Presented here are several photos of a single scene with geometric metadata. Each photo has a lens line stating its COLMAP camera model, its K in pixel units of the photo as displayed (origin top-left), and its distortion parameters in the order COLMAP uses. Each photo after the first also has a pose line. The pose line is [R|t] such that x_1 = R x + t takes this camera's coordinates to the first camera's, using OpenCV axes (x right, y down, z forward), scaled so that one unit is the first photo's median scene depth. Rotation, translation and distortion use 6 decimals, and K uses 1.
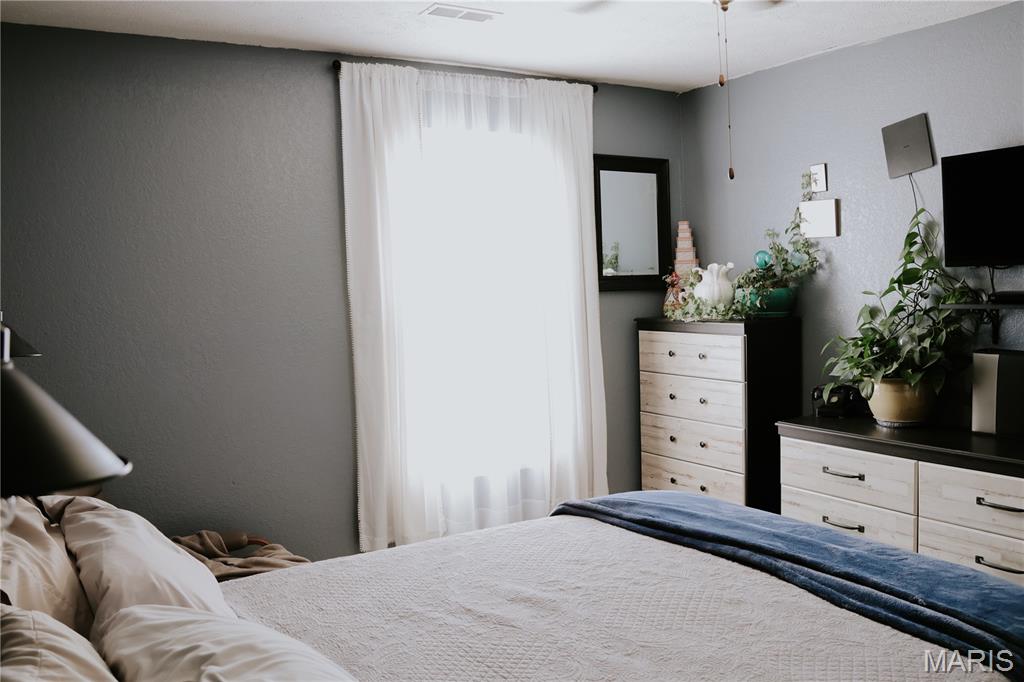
lens RADIAL K [[860.3, 0, 512.0], [0, 860.3, 341.0], [0, 0, 1]] dist [-0.147782, 0.118733]
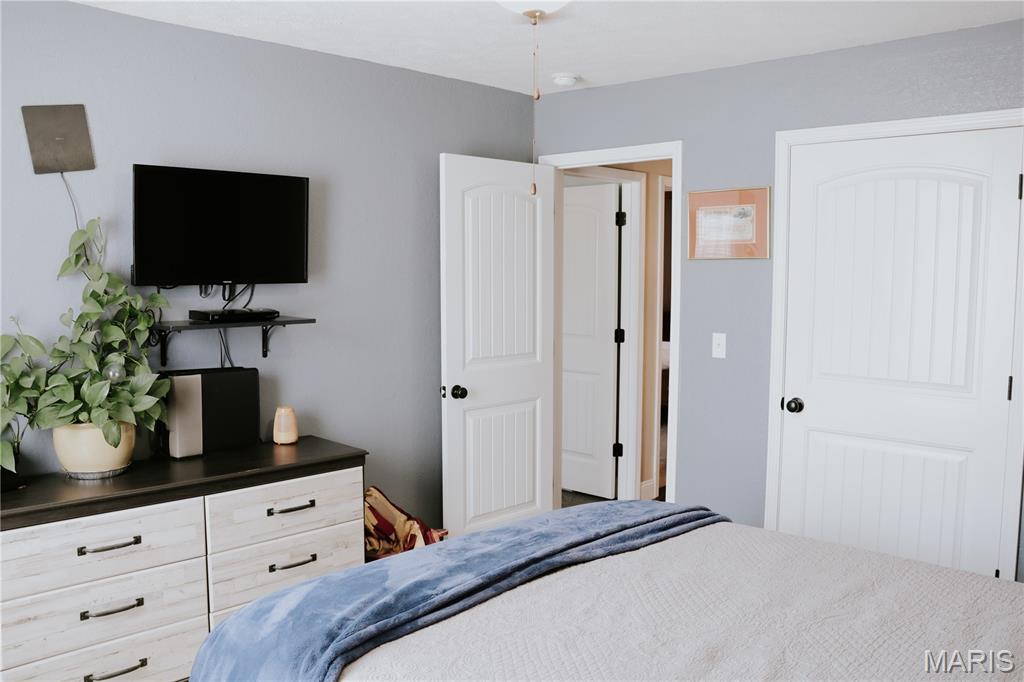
lens RADIAL K [[860.3, 0, 512.0], [0, 860.3, 341.0], [0, 0, 1]] dist [-0.147782, 0.118733]
pose [[-0.236728, -0.047156, 0.970431, -0.495347], [0.076930, 0.994776, 0.067105, -0.063720], [-0.968525, 0.090541, -0.231864, 0.887751]]
